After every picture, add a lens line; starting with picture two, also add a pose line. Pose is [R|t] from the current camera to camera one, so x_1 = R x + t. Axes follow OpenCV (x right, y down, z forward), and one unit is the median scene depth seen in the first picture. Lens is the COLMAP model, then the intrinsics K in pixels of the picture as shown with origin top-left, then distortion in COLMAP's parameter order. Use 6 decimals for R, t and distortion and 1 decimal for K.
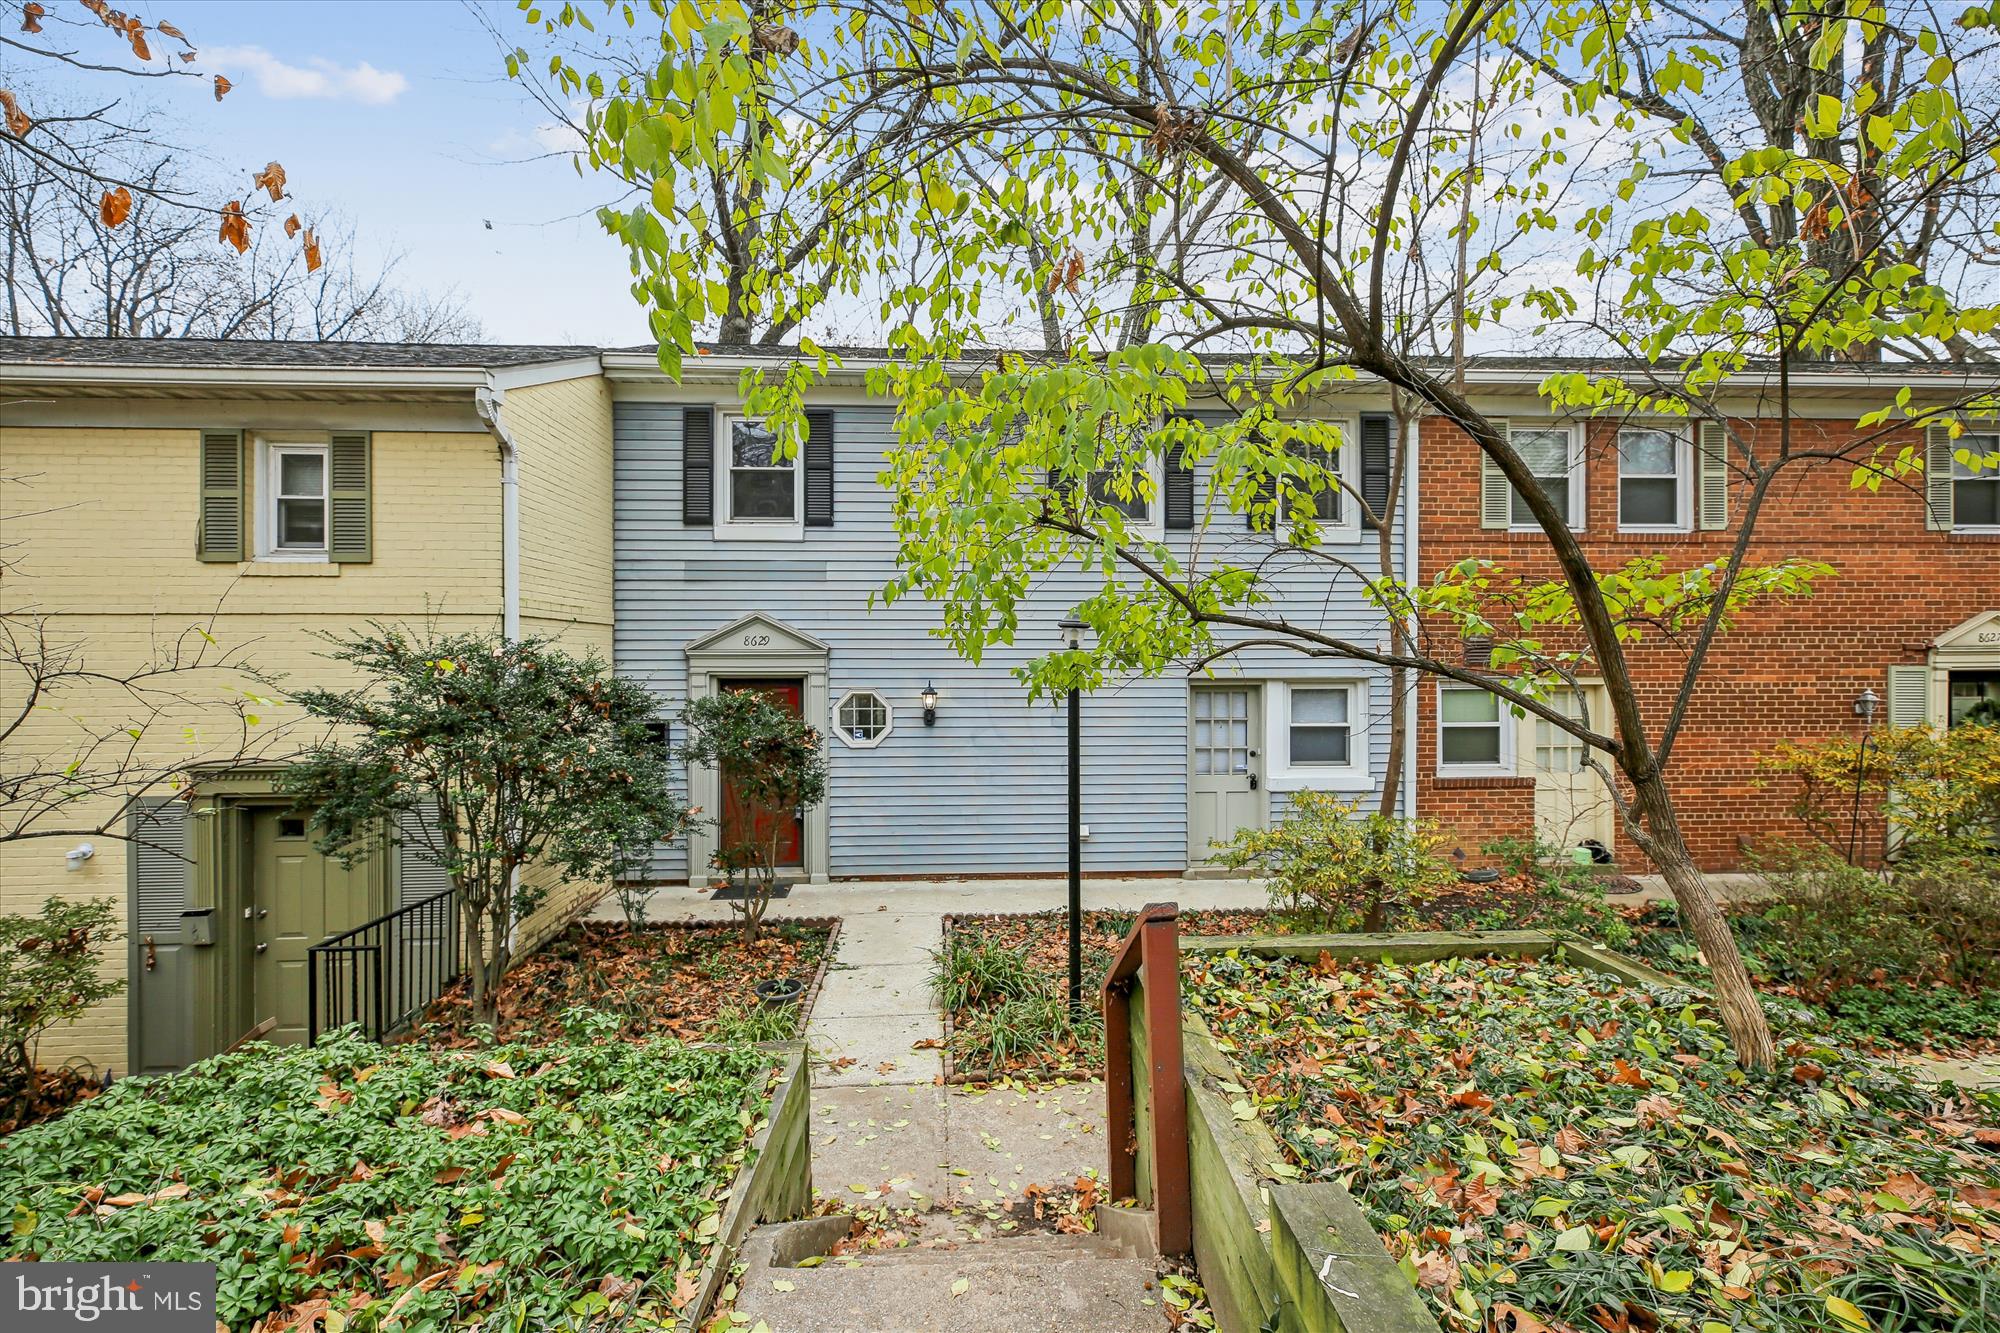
lens RADIAL K [[919.7, 0, 991.2], [0, 919.7, 663.5], [0, 0, 1]] dist [-0.029151, 0.001634]
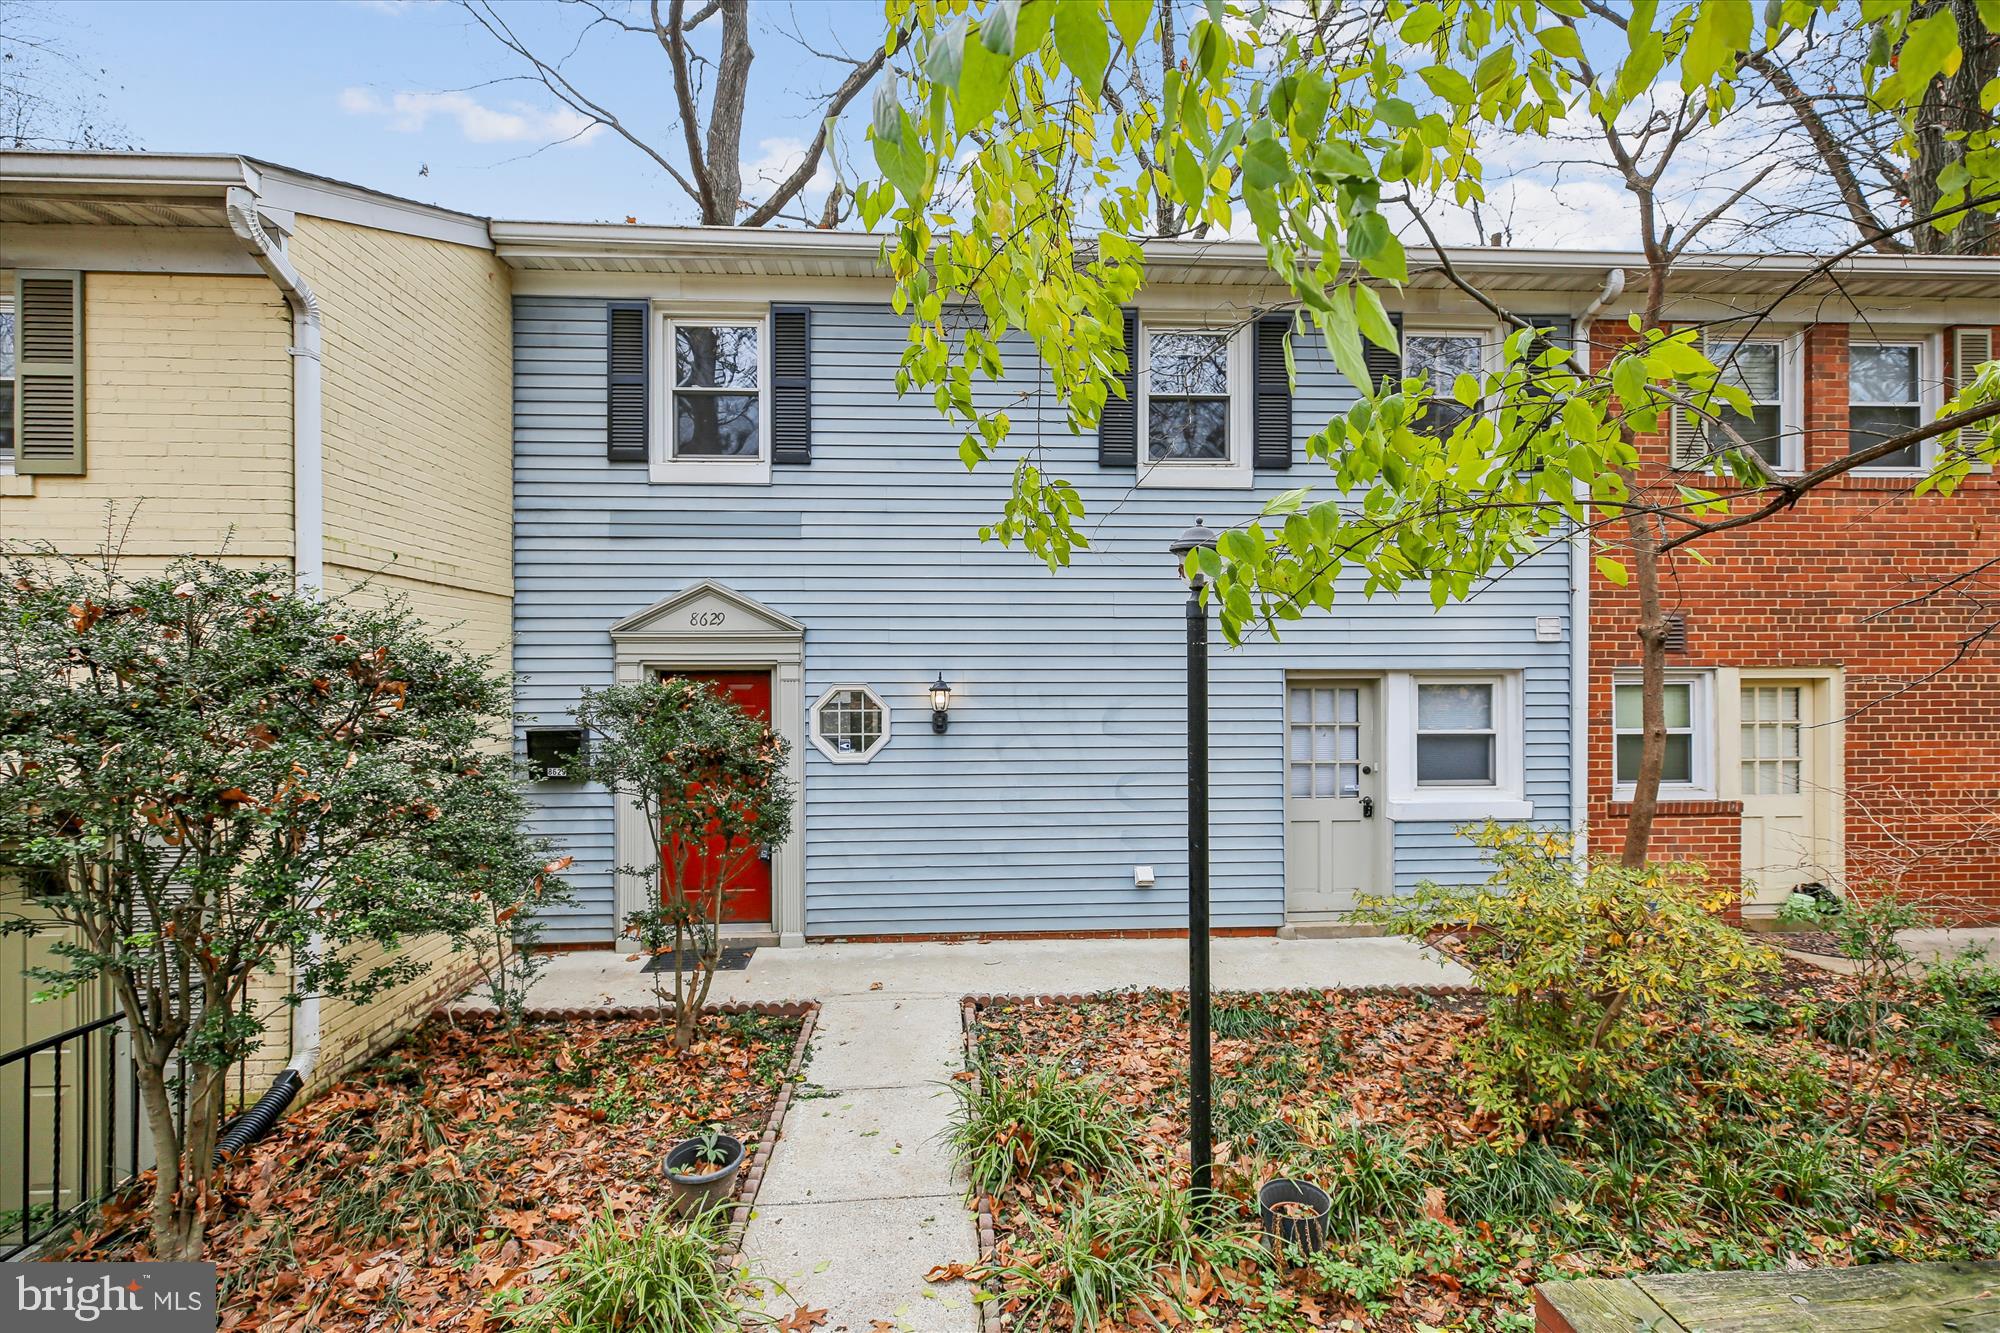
lens RADIAL K [[919.7, 0, 997.6], [0, 919.7, 678.9], [0, 0, 1]] dist [-0.029151, 0.001634]
pose [[0.999949, -0.000687, 0.010113, -0.028559], [0.000708, 0.999998, -0.002096, 0.025803], [-0.010112, 0.002103, 0.999947, 0.260951]]
